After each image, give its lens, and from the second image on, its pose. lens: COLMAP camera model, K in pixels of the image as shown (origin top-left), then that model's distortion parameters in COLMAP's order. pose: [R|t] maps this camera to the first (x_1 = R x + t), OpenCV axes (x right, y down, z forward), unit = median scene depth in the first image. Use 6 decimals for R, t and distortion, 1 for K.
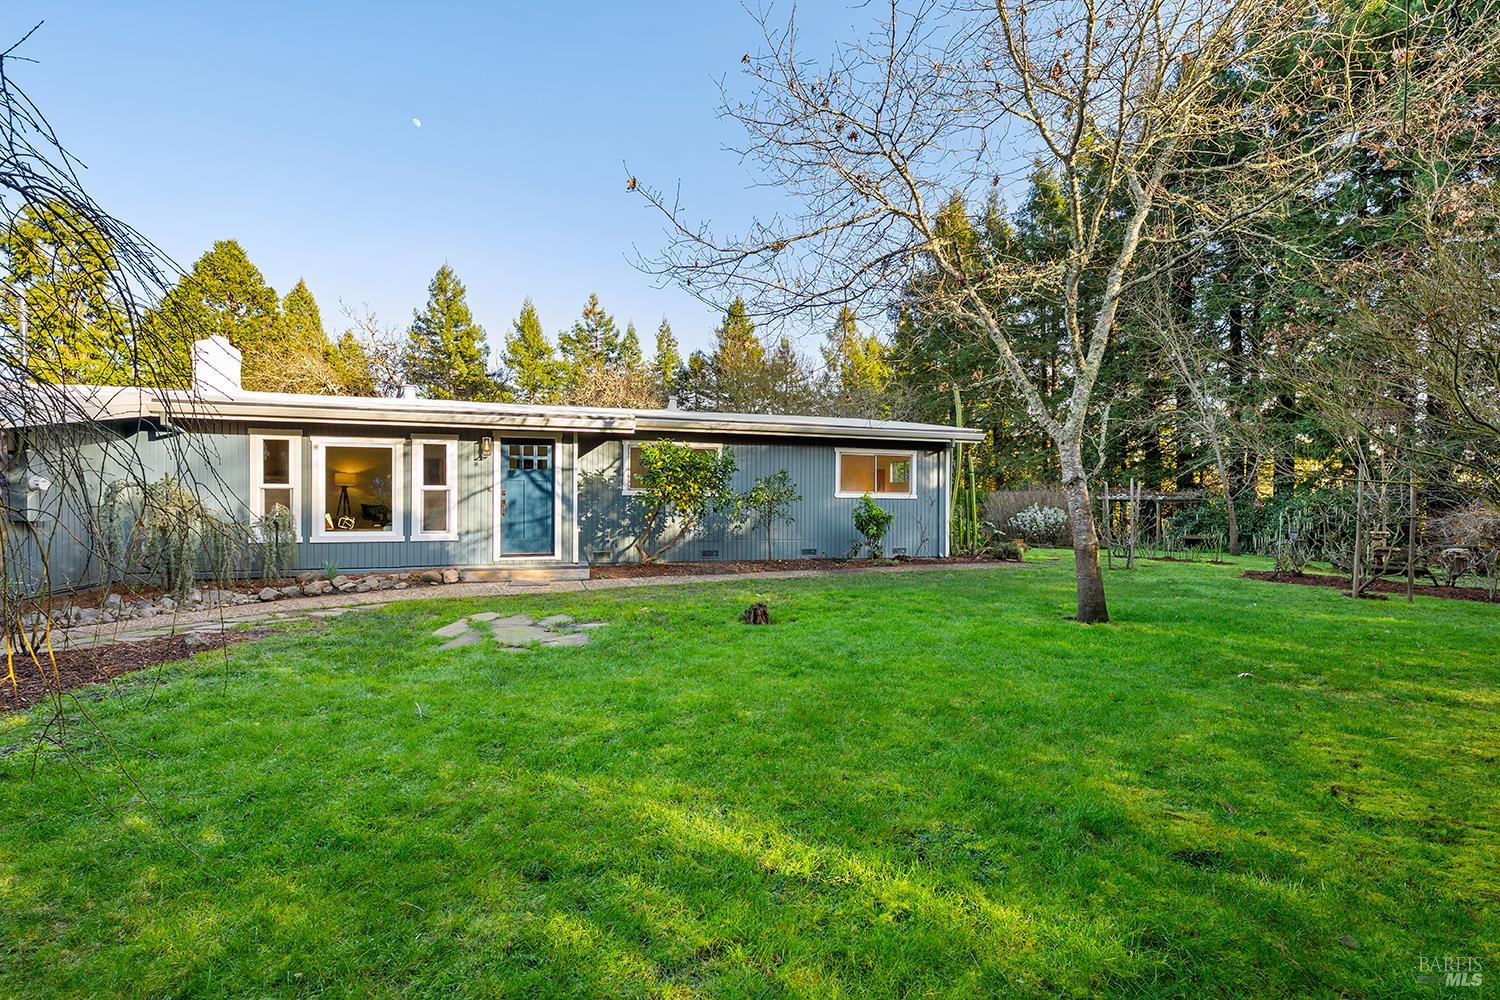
lens RADIAL K [[605.3, 0, 755.8], [0, 605.3, 504.3], [0, 0, 1]] dist [-0.010544, 0.000138]
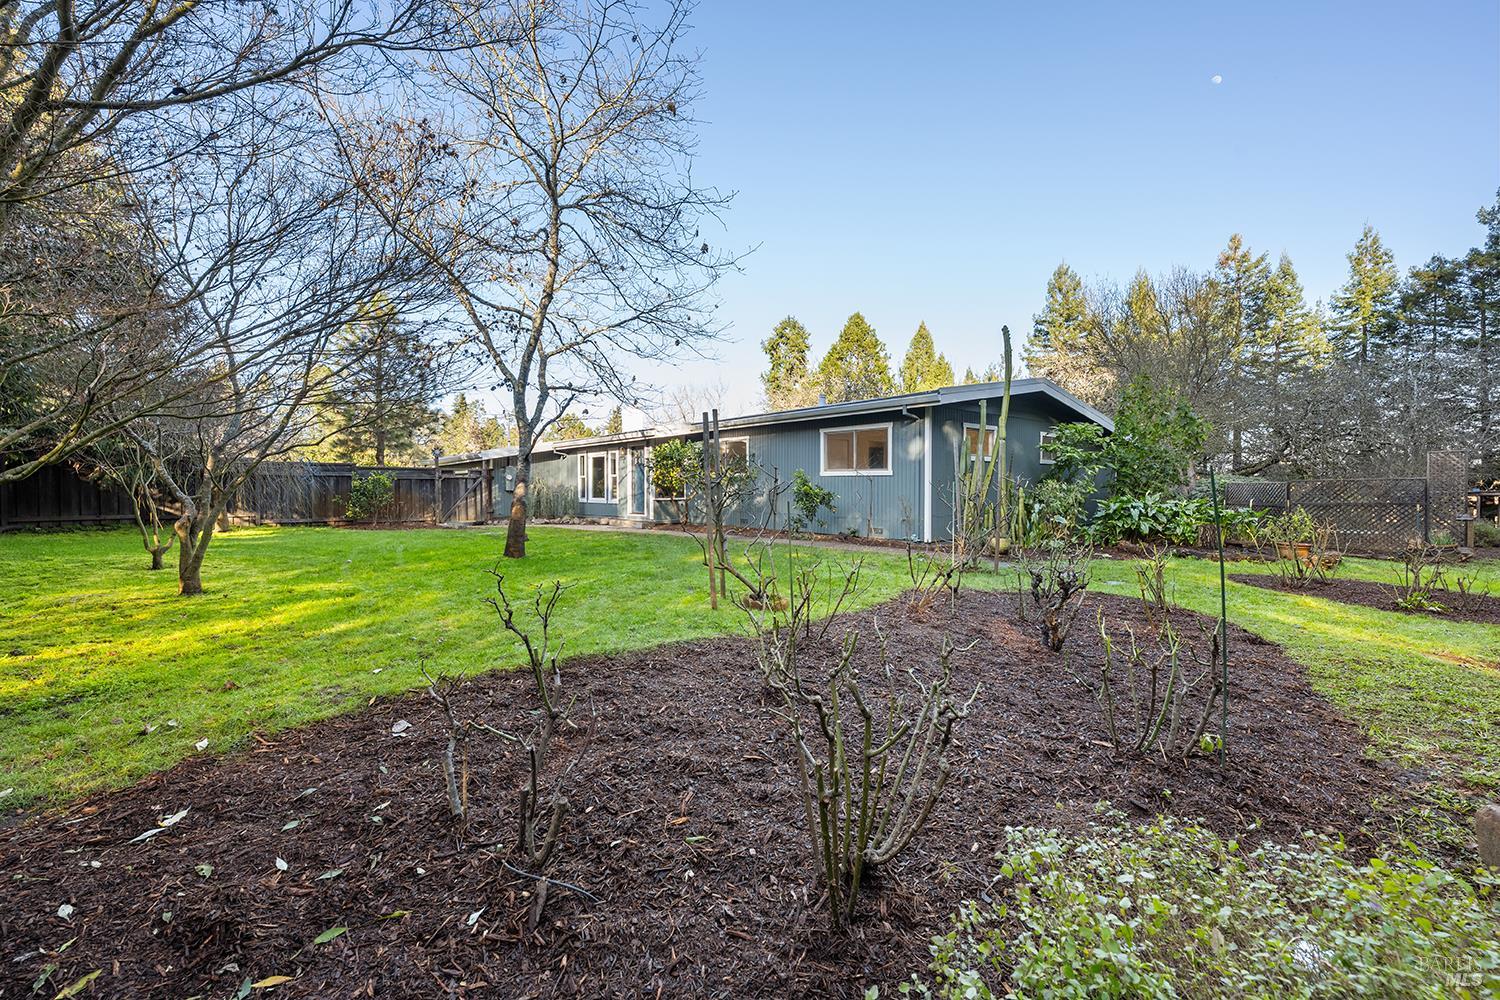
lens RADIAL K [[605.3, 0, 757.9], [0, 605.3, 491.2], [0, 0, 1]] dist [-0.010544, 0.000138]
pose [[0.413133, -0.001859, -0.910669, 1.037906], [-0.006770, 0.999964, -0.005113, 0.021650], [0.910646, 0.008278, 0.413106, 0.458412]]
